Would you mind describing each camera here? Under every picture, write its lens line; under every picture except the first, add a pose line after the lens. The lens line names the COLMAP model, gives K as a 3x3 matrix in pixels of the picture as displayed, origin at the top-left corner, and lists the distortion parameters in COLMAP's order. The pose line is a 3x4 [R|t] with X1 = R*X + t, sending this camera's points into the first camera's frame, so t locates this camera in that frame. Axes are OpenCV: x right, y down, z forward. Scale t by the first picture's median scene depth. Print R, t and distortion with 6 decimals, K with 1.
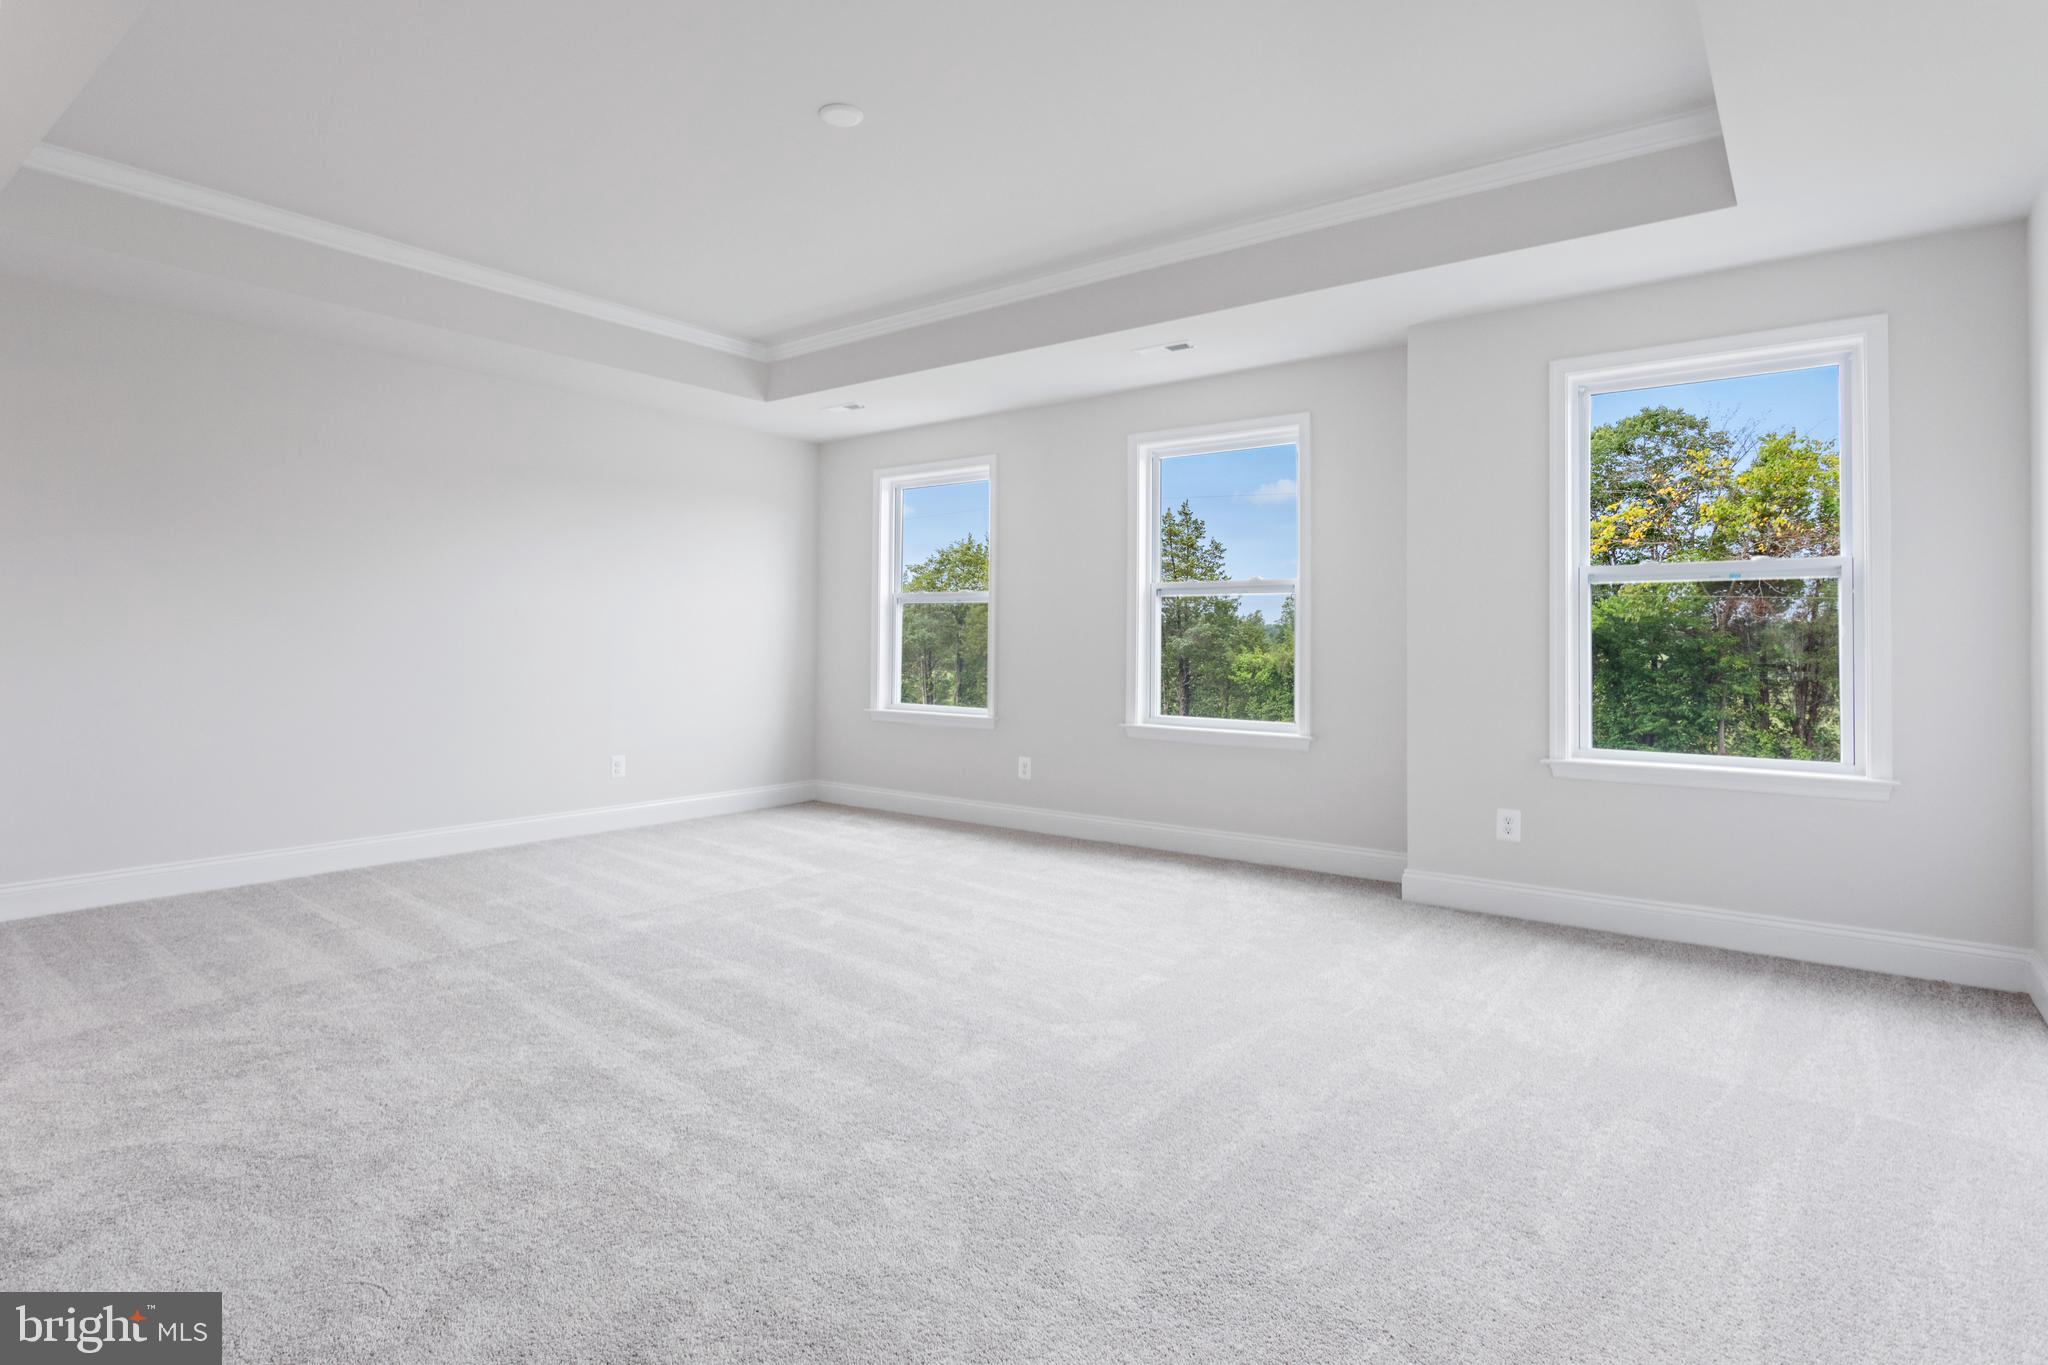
lens RADIAL K [[1078.0, 0, 1014.3], [0, 1078.0, 642.7], [0, 0, 1]] dist [0.001665, 0.000267]
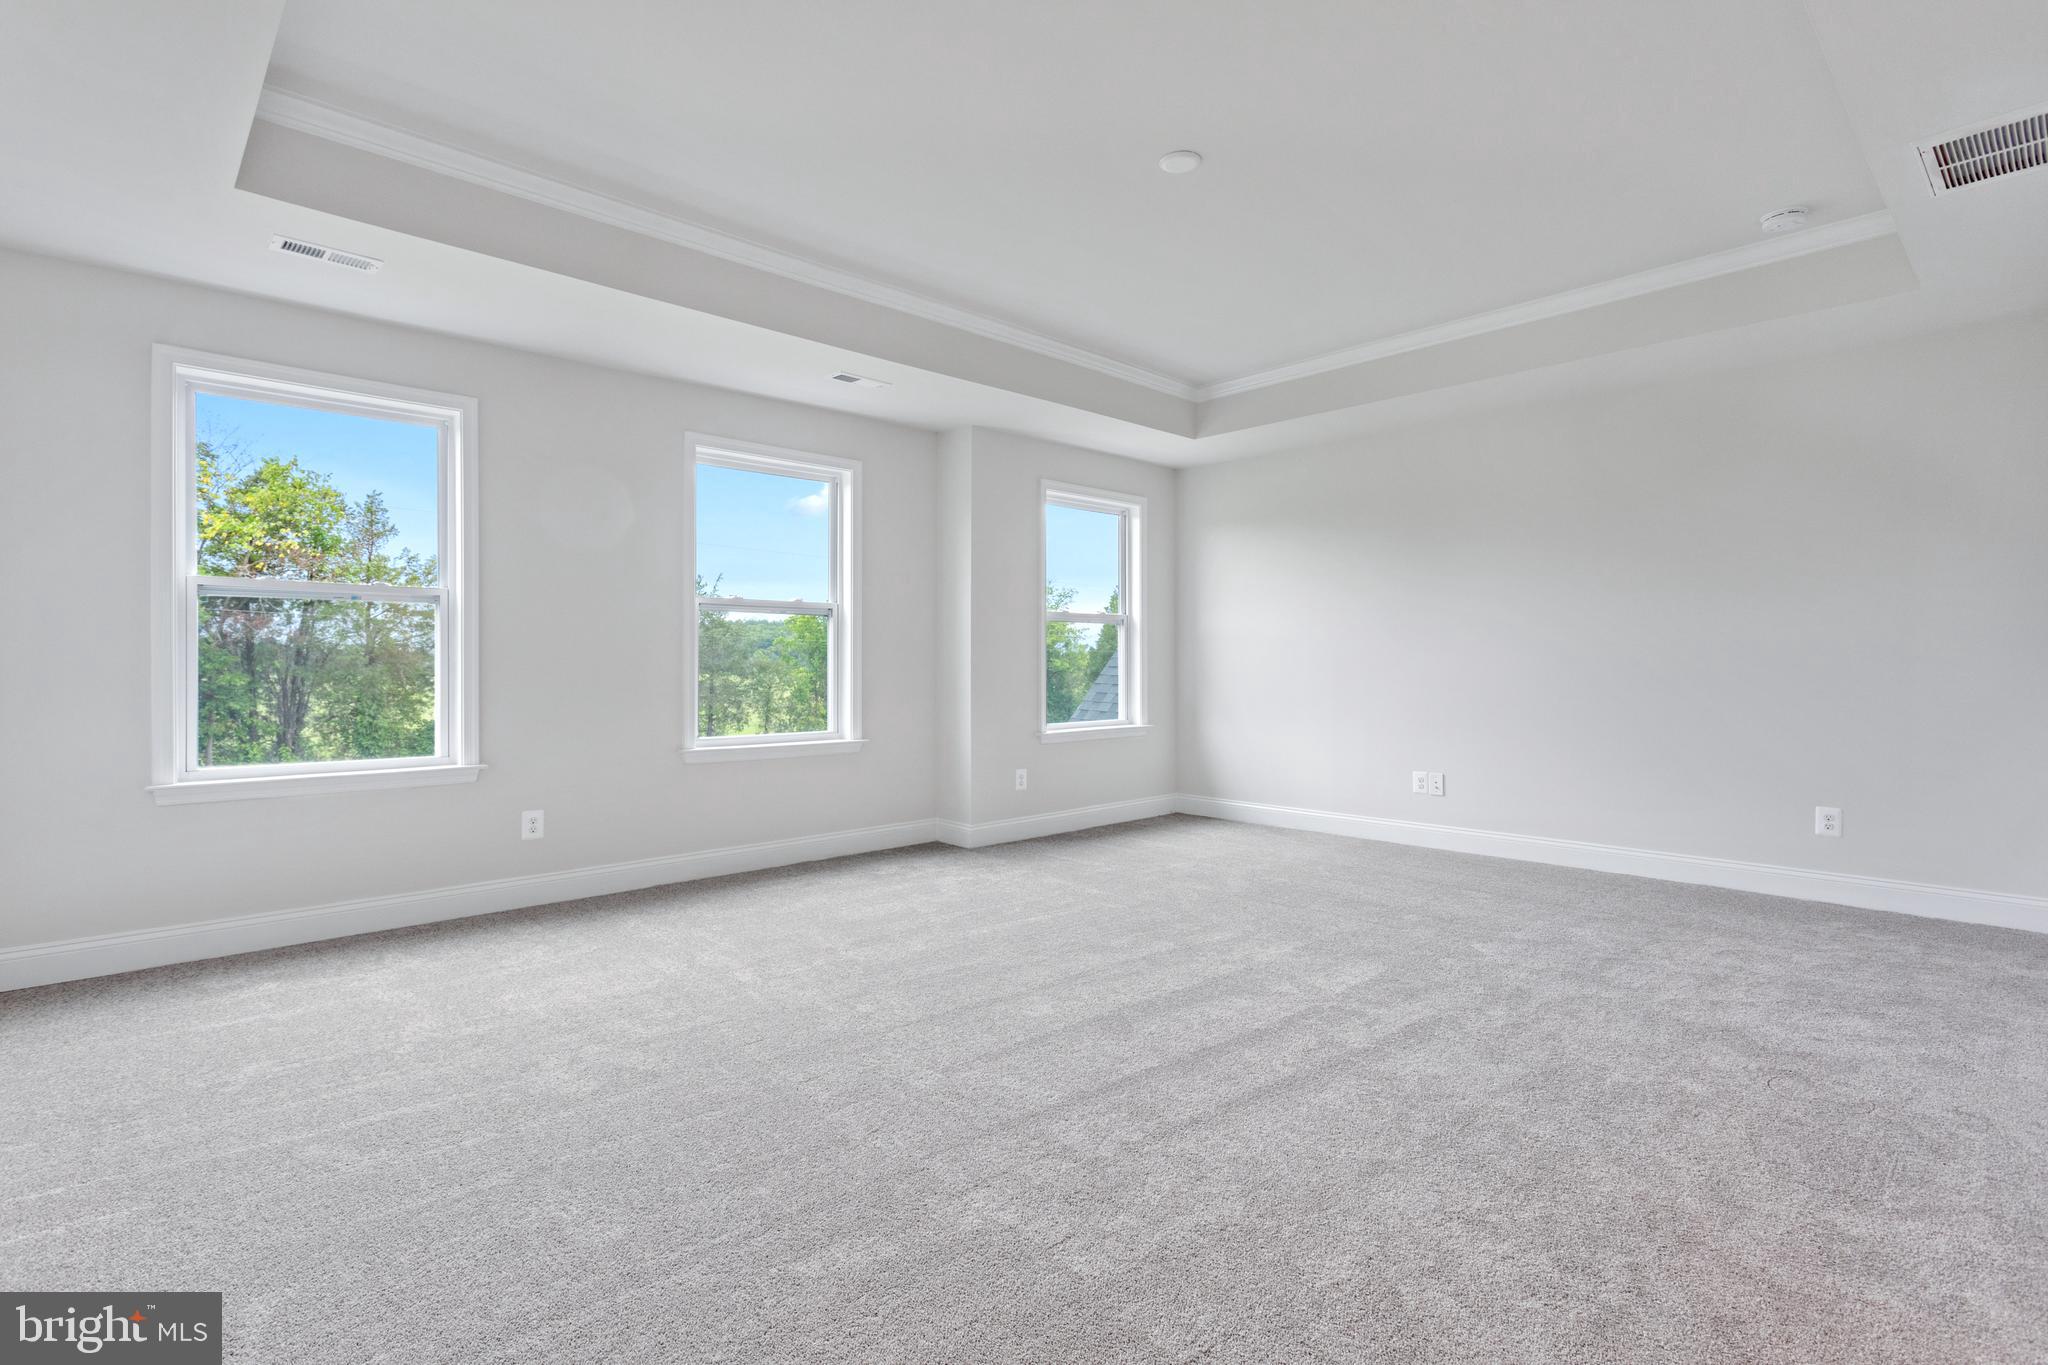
lens RADIAL K [[962.8, 0, 1017.3], [0, 962.8, 663.0], [0, 0, 1]] dist [0.002758, -0.000527]
pose [[0.163178, -0.008595, 0.986559, -0.684535], [0.001693, 0.999963, 0.008431, -0.003810], [-0.986595, 0.000295, 0.163186, 0.622935]]
